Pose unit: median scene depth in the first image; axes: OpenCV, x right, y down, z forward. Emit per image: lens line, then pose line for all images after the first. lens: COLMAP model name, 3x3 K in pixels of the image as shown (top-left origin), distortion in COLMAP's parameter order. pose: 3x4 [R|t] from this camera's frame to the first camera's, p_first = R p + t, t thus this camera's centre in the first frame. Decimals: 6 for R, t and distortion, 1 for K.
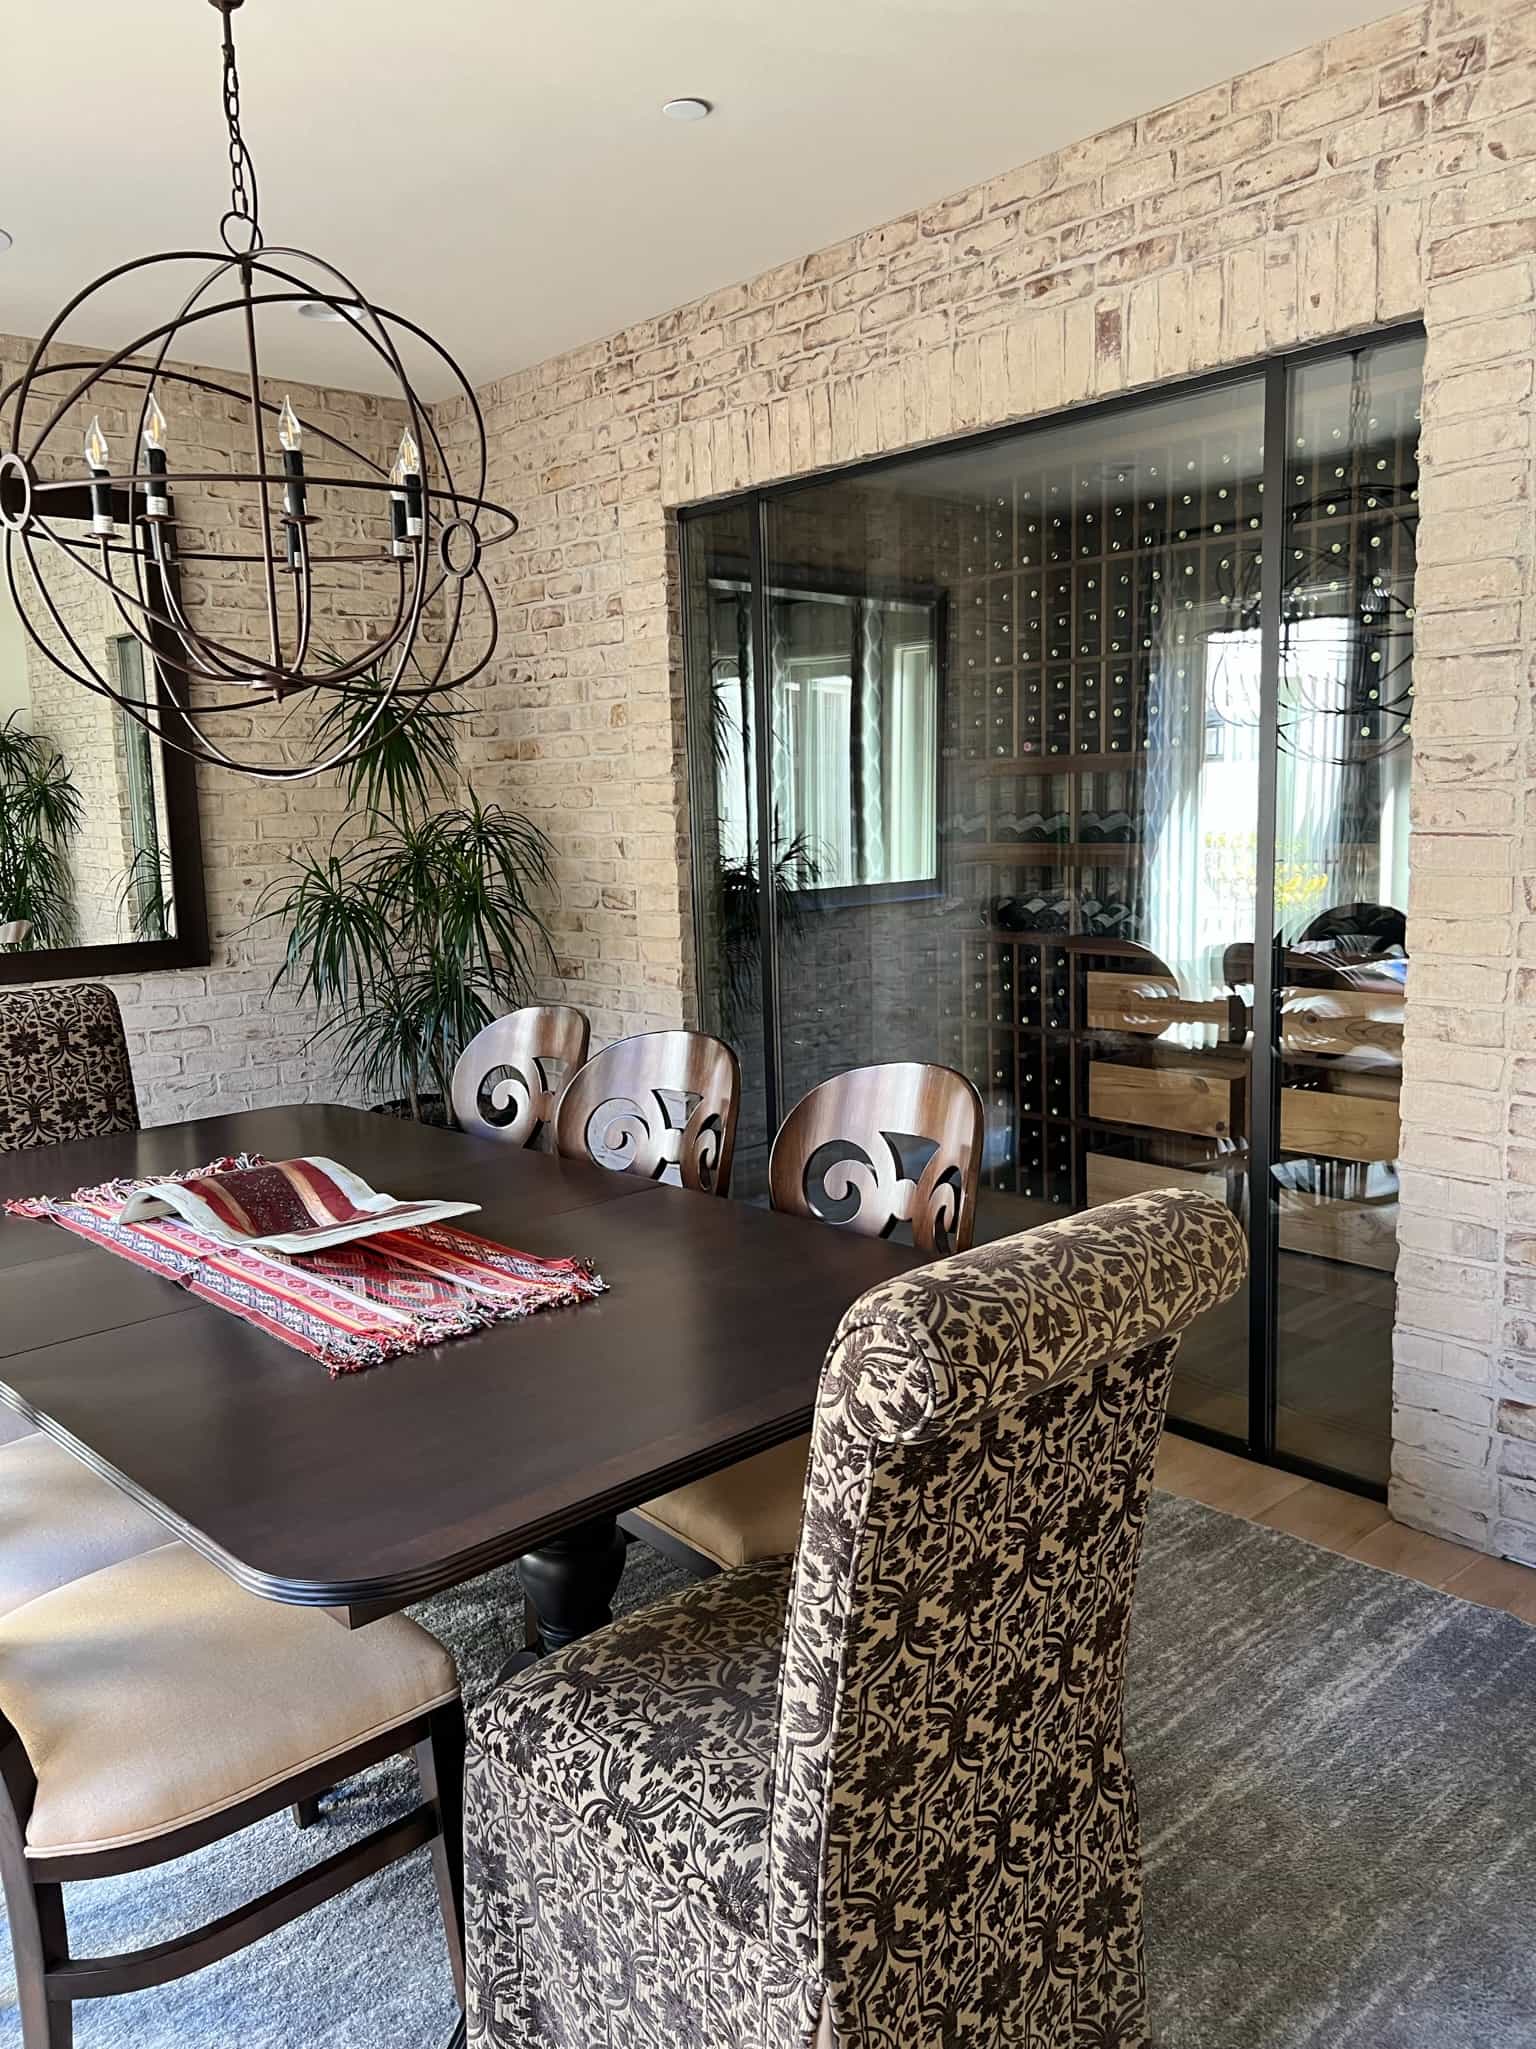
lens RADIAL K [[1584.2, 0, 774.7], [0, 1584.2, 1035.9], [0, 0, 1]] dist [0.079562, -0.085622]
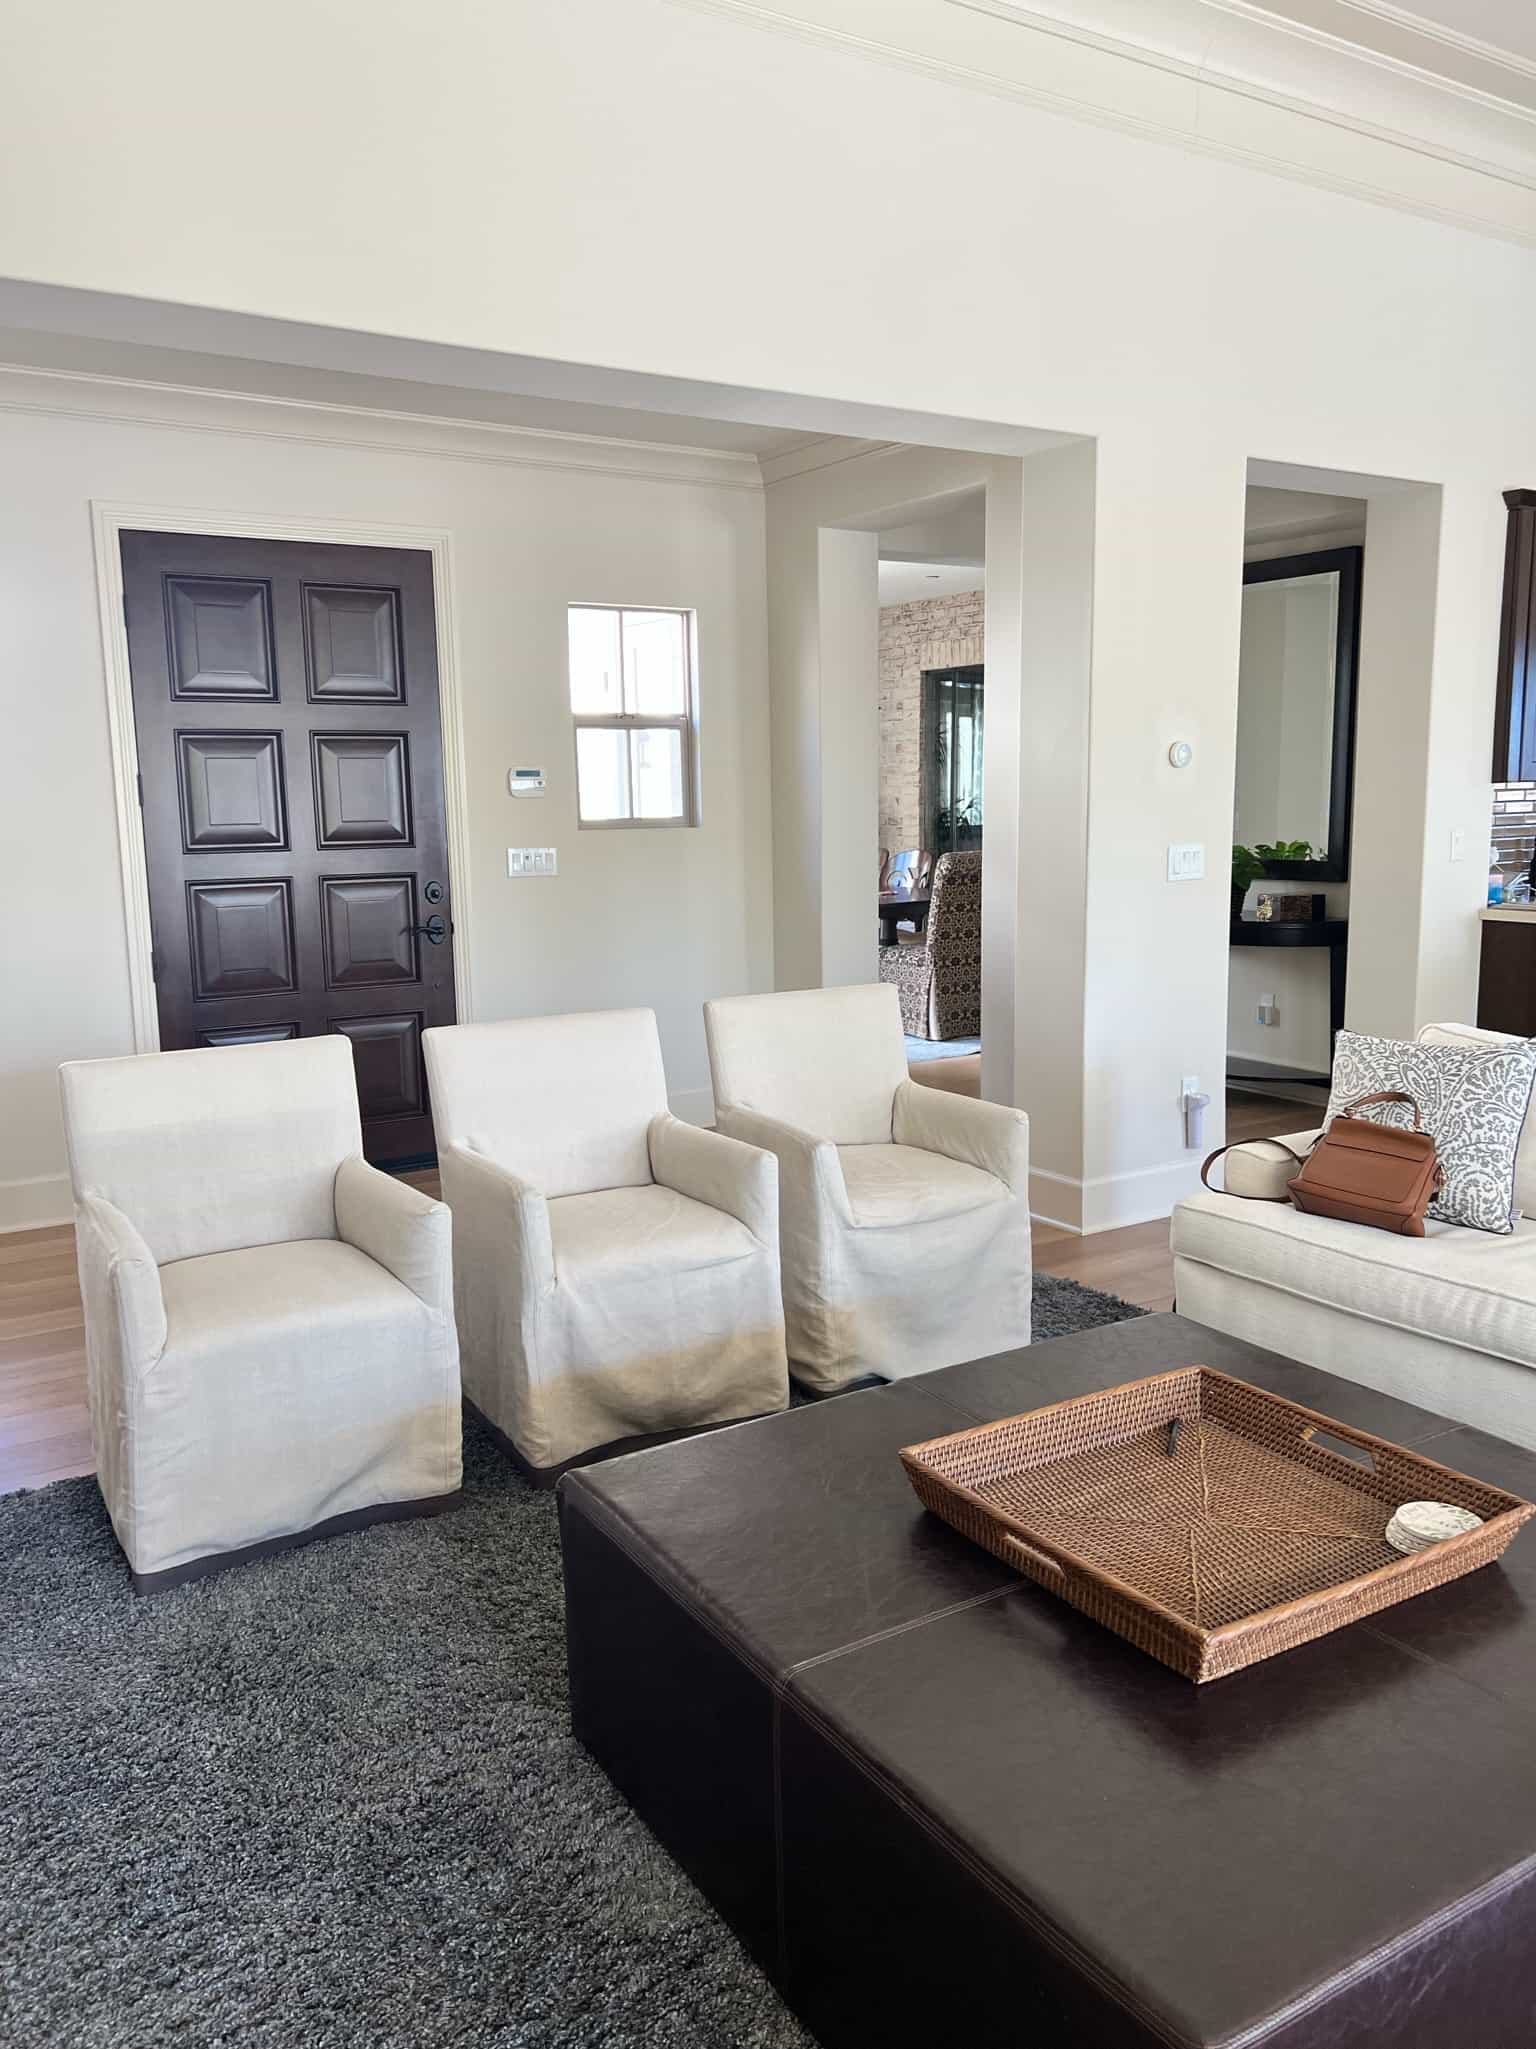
lens RADIAL K [[1558.2, 0, 768.0], [0, 1558.2, 1024.5], [0, 0, 1]] dist [0.099653, -0.154400]
pose [[0.987051, 0.041869, -0.154848, 0.113621], [-0.040991, 0.999120, 0.008862, 0.255044], [0.155083, -0.002400, 0.987899, -1.685963]]
